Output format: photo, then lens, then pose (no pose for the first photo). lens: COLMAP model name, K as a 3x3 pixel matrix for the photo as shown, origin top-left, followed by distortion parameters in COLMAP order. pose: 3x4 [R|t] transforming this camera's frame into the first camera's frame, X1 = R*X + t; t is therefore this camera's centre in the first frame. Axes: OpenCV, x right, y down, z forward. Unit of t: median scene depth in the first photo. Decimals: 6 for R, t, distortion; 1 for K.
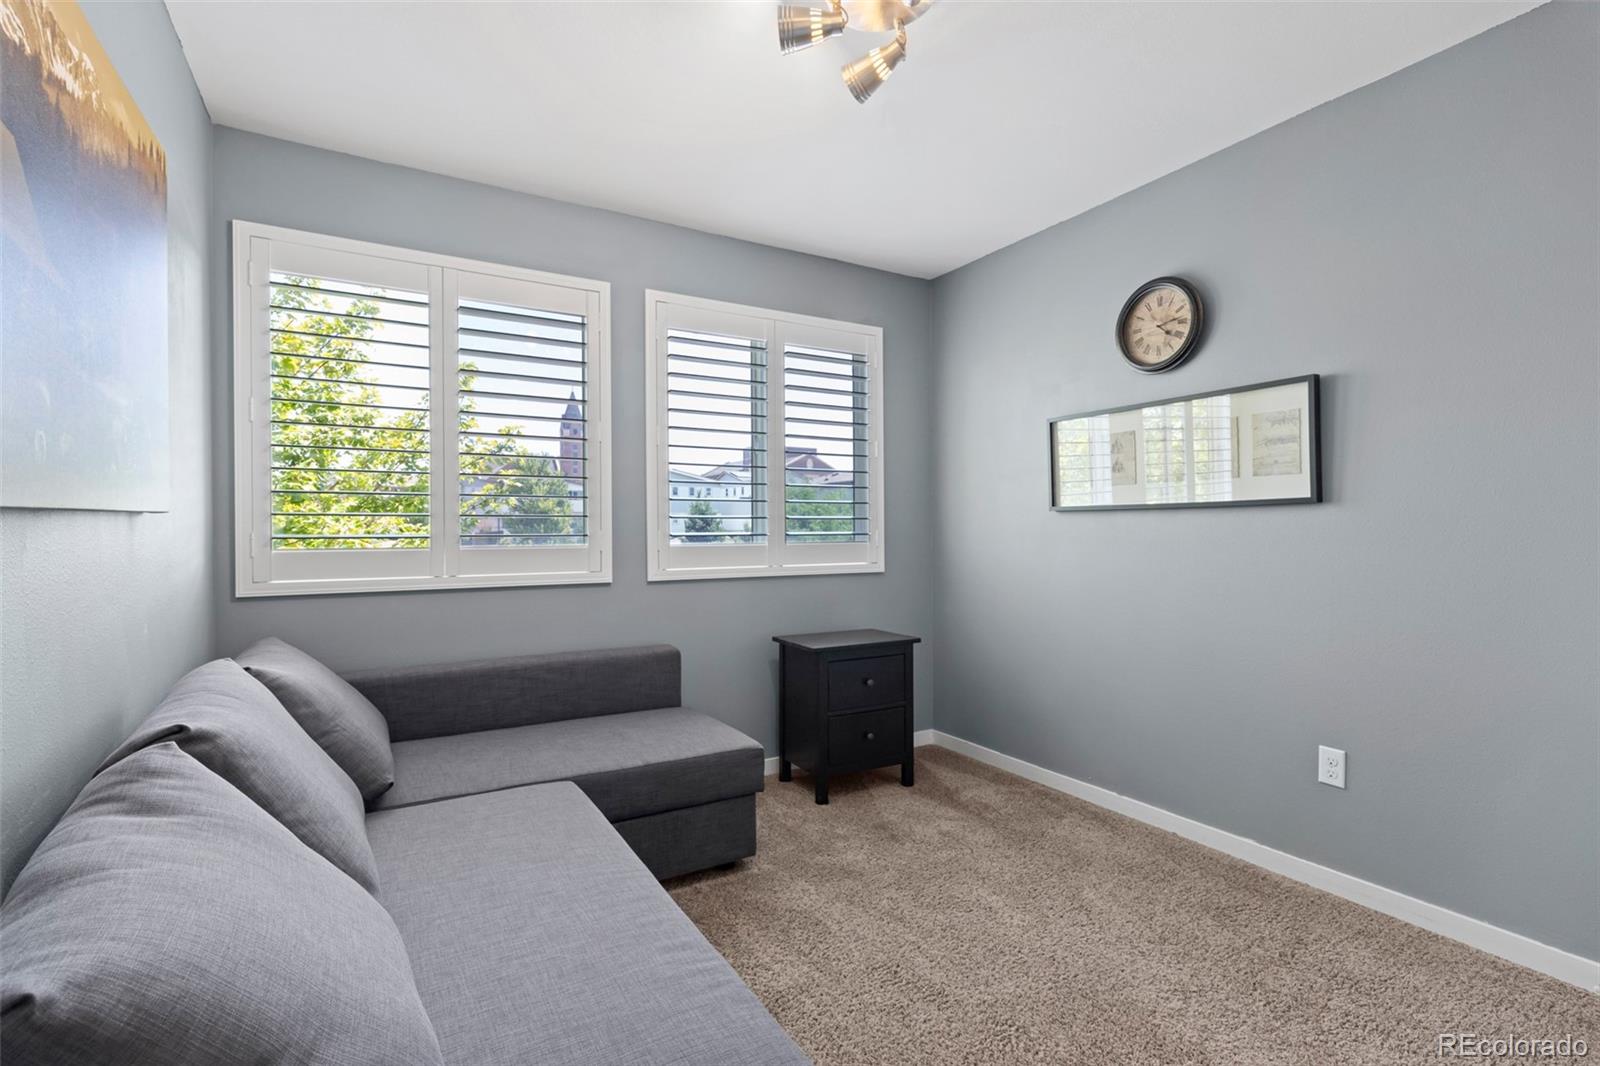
lens RADIAL K [[745.0, 0, 800.8], [0, 745.0, 529.2], [0, 0, 1]] dist [0.010775, 0.000036]
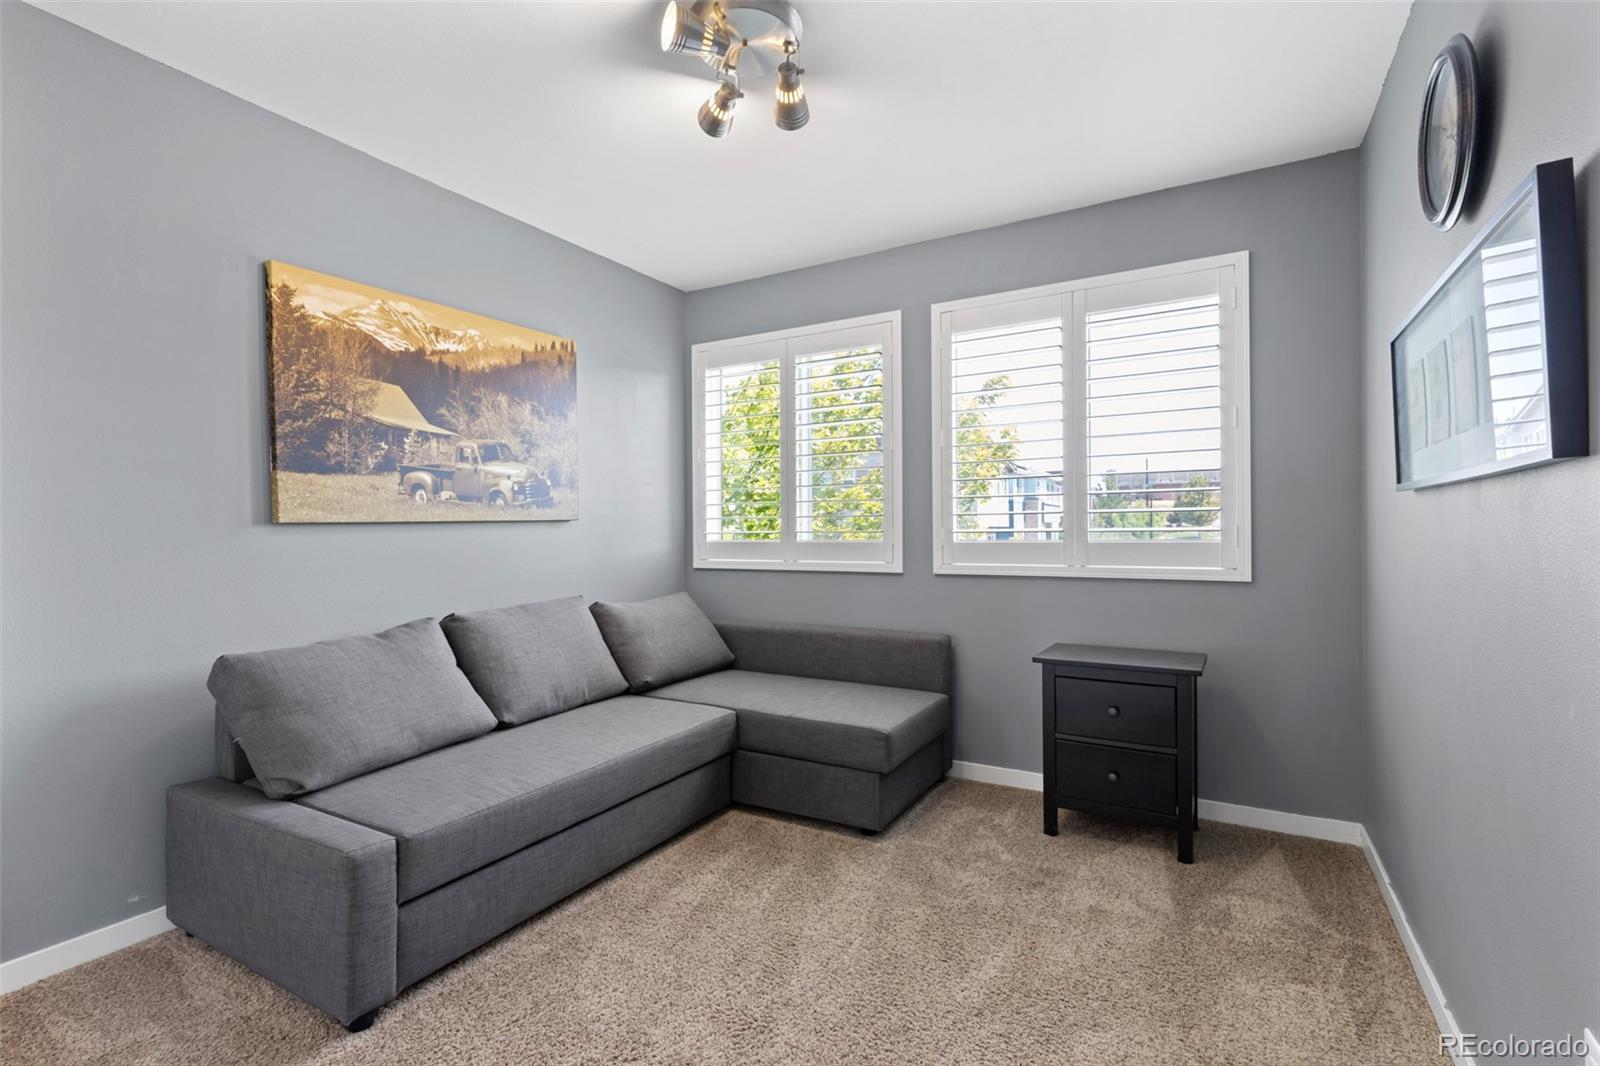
lens RADIAL K [[734.2, 0, 792.0], [0, 734.2, 522.9], [0, 0, 1]] dist [0.002451, 0.000452]
pose [[0.485732, -0.009408, -0.874057, 0.667384], [0.006501, 0.999953, -0.007151, 0.002666], [0.874084, -0.002209, 0.485770, 0.319433]]
